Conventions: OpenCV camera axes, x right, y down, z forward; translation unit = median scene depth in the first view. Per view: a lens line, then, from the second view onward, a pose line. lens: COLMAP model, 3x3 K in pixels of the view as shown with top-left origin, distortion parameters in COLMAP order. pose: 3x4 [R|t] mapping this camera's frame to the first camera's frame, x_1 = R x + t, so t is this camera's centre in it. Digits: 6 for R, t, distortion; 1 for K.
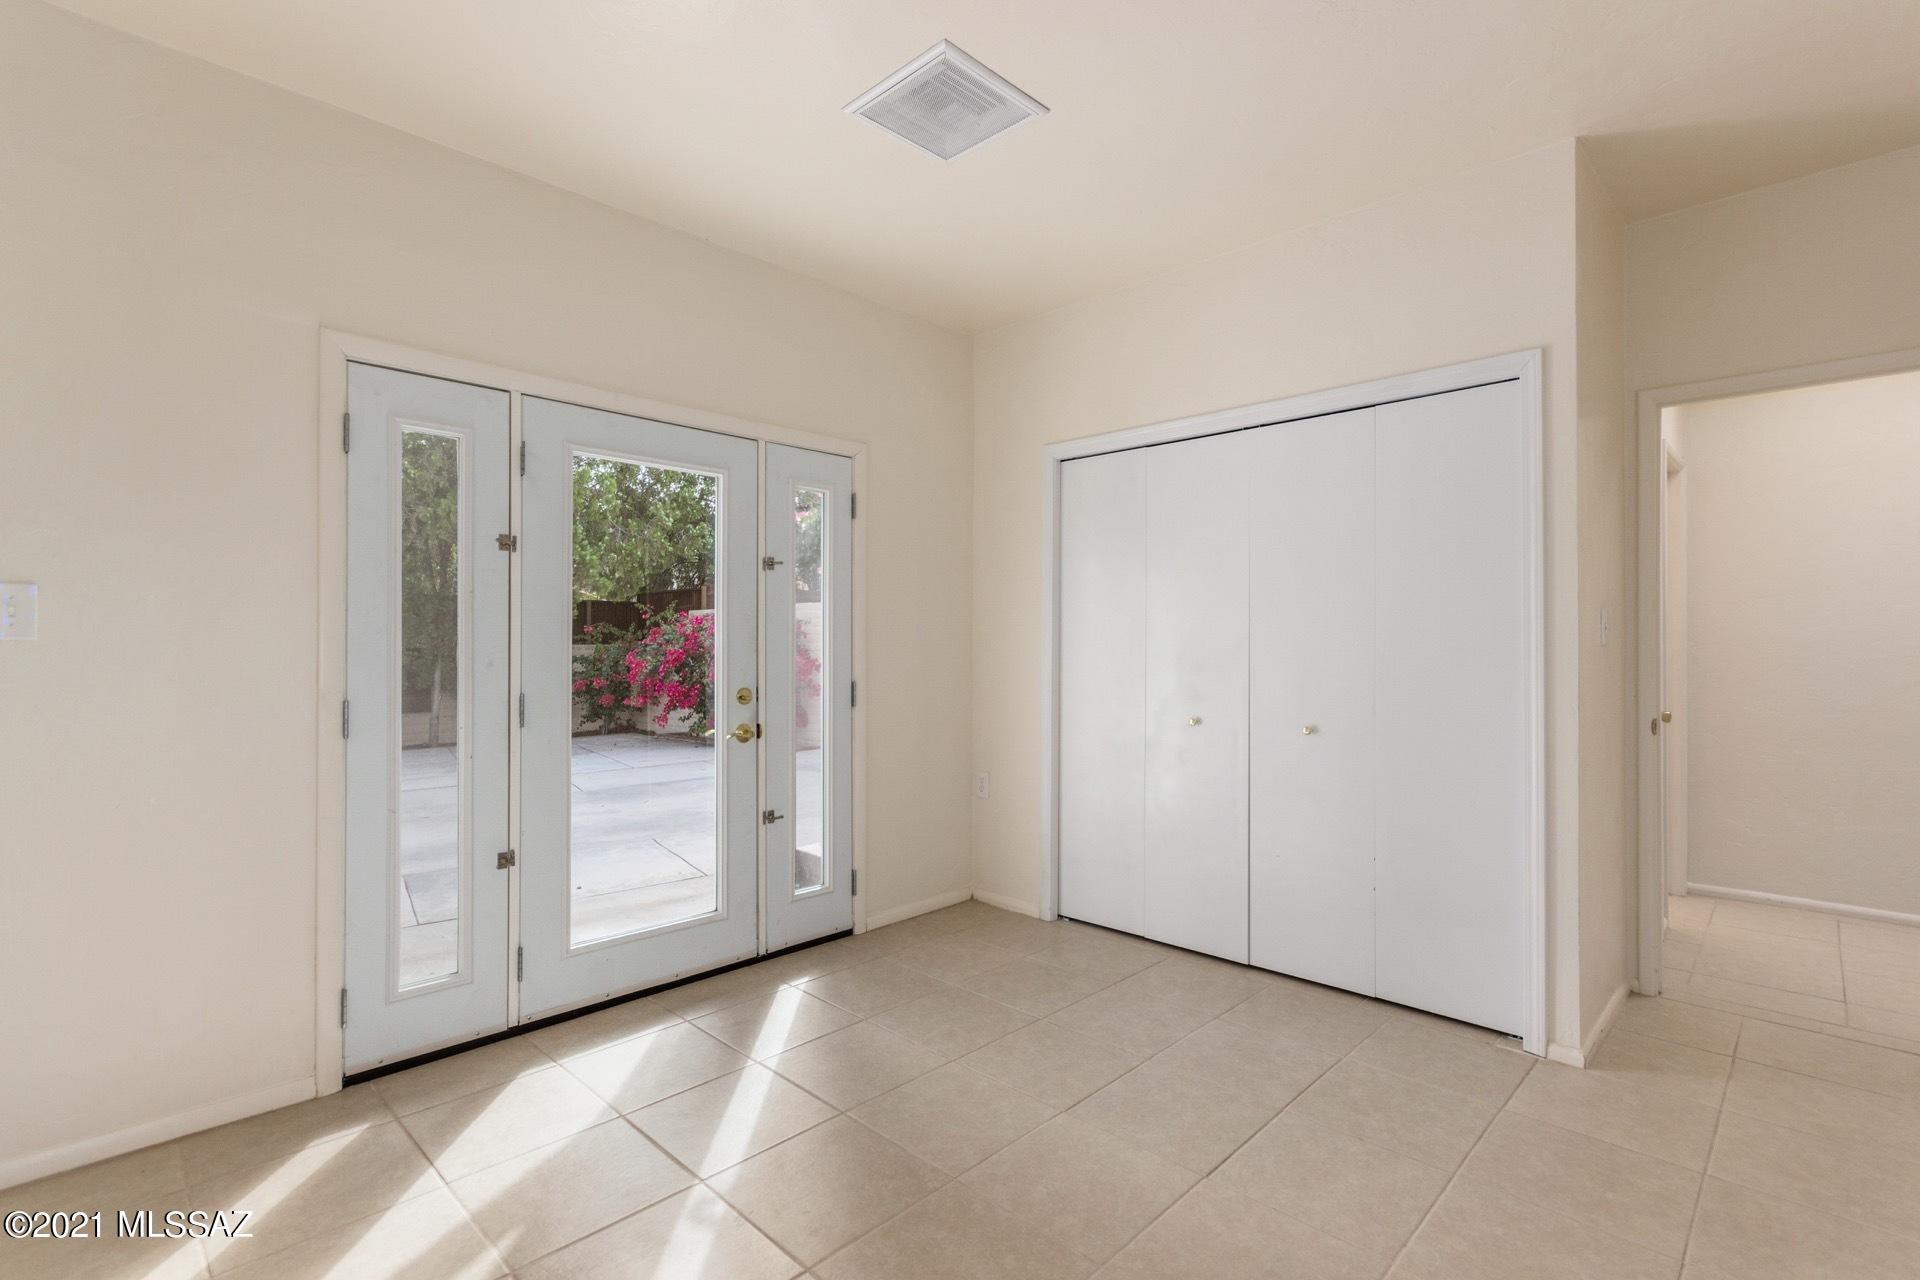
lens RADIAL K [[899.3, 0, 969.7], [0, 899.3, 635.9], [0, 0, 1]] dist [0.006551, -0.000111]
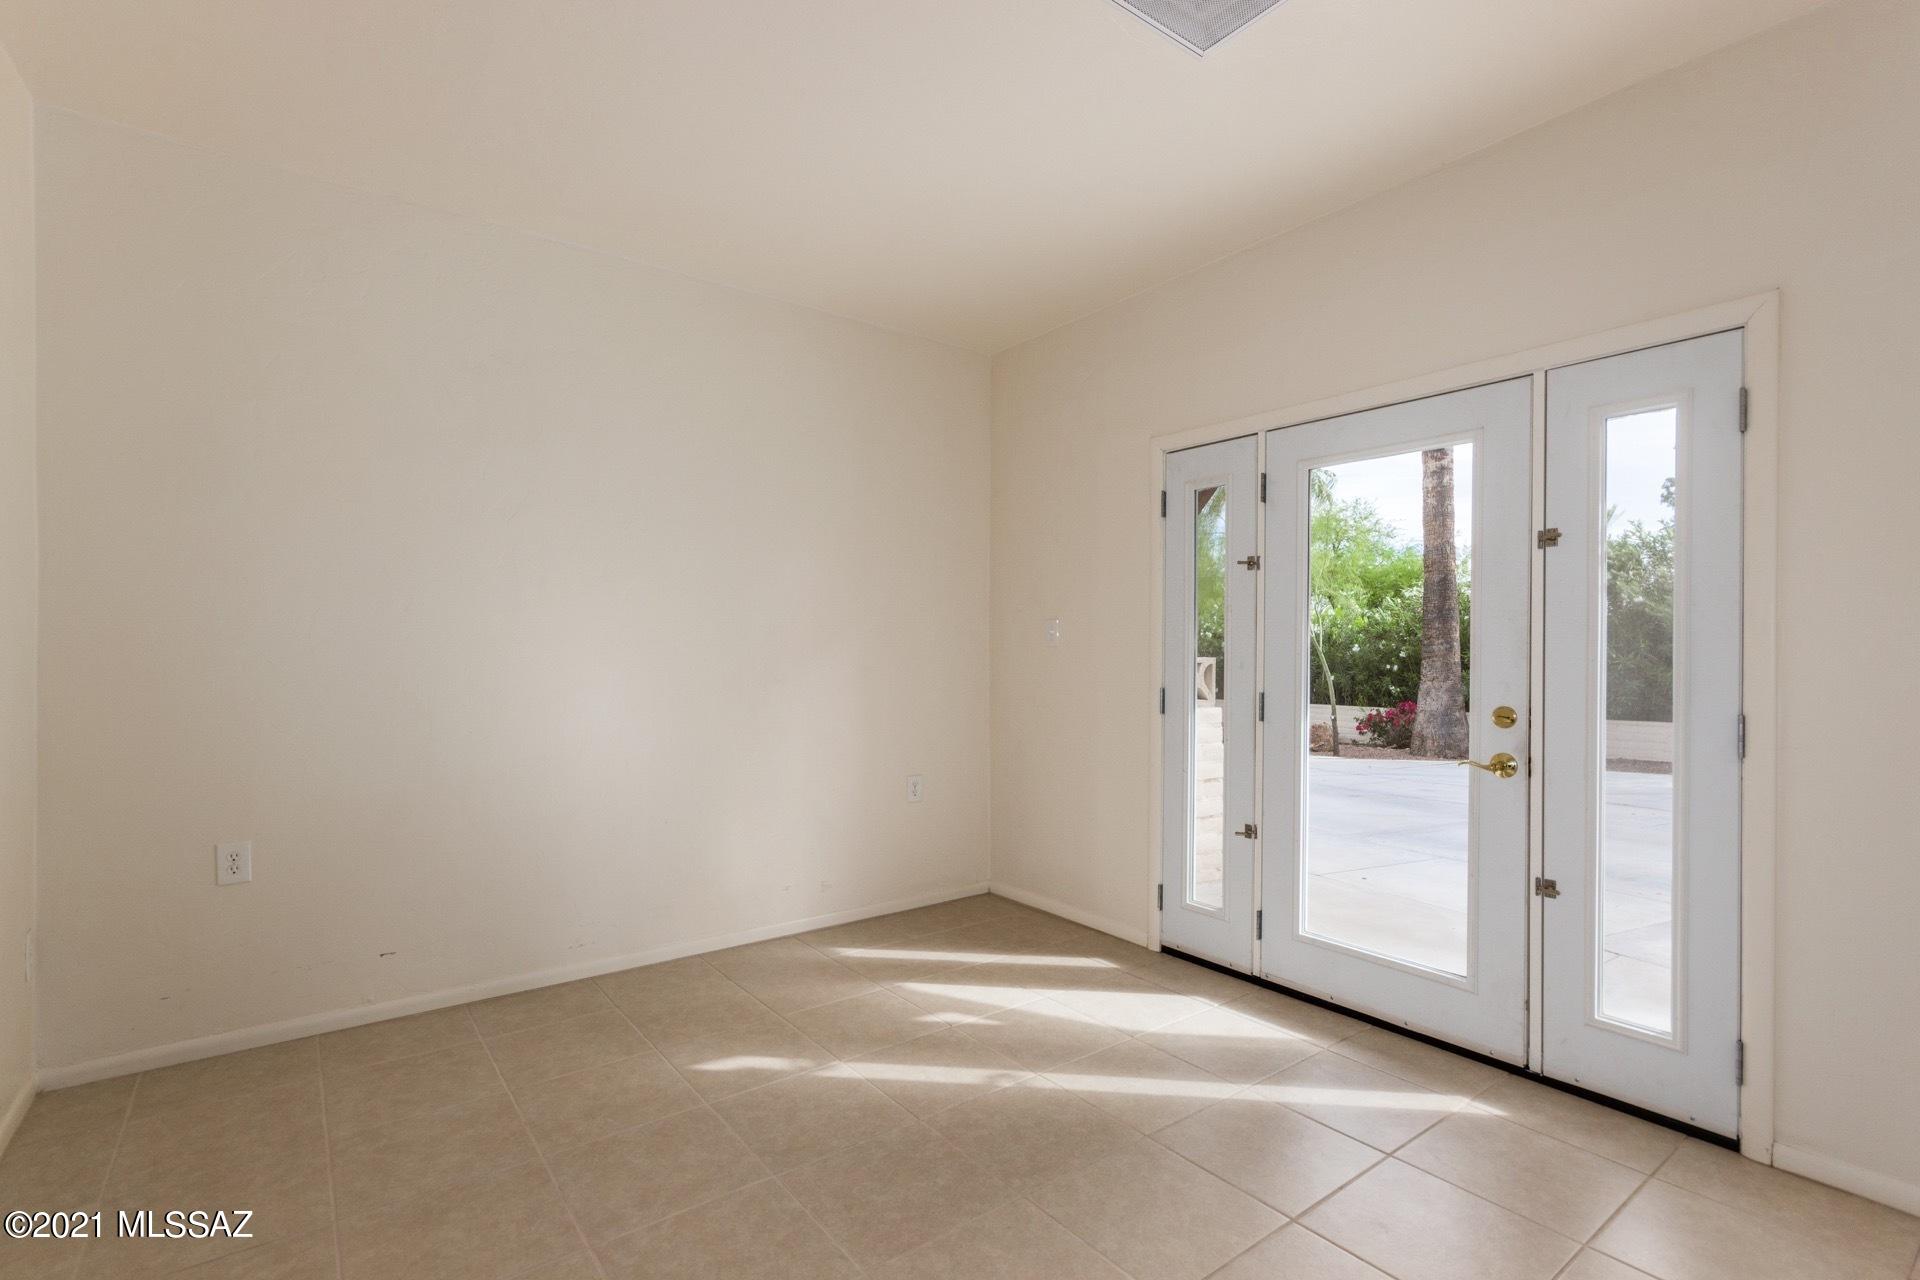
lens RADIAL K [[899.3, 0, 971.4], [0, 899.3, 647.8], [0, 0, 1]] dist [0.006551, -0.000111]
pose [[-0.155483, -0.013153, -0.987751, 0.634552], [-0.003565, 0.999912, -0.012754, 0.021645], [0.987832, 0.001538, -0.155517, 0.731135]]
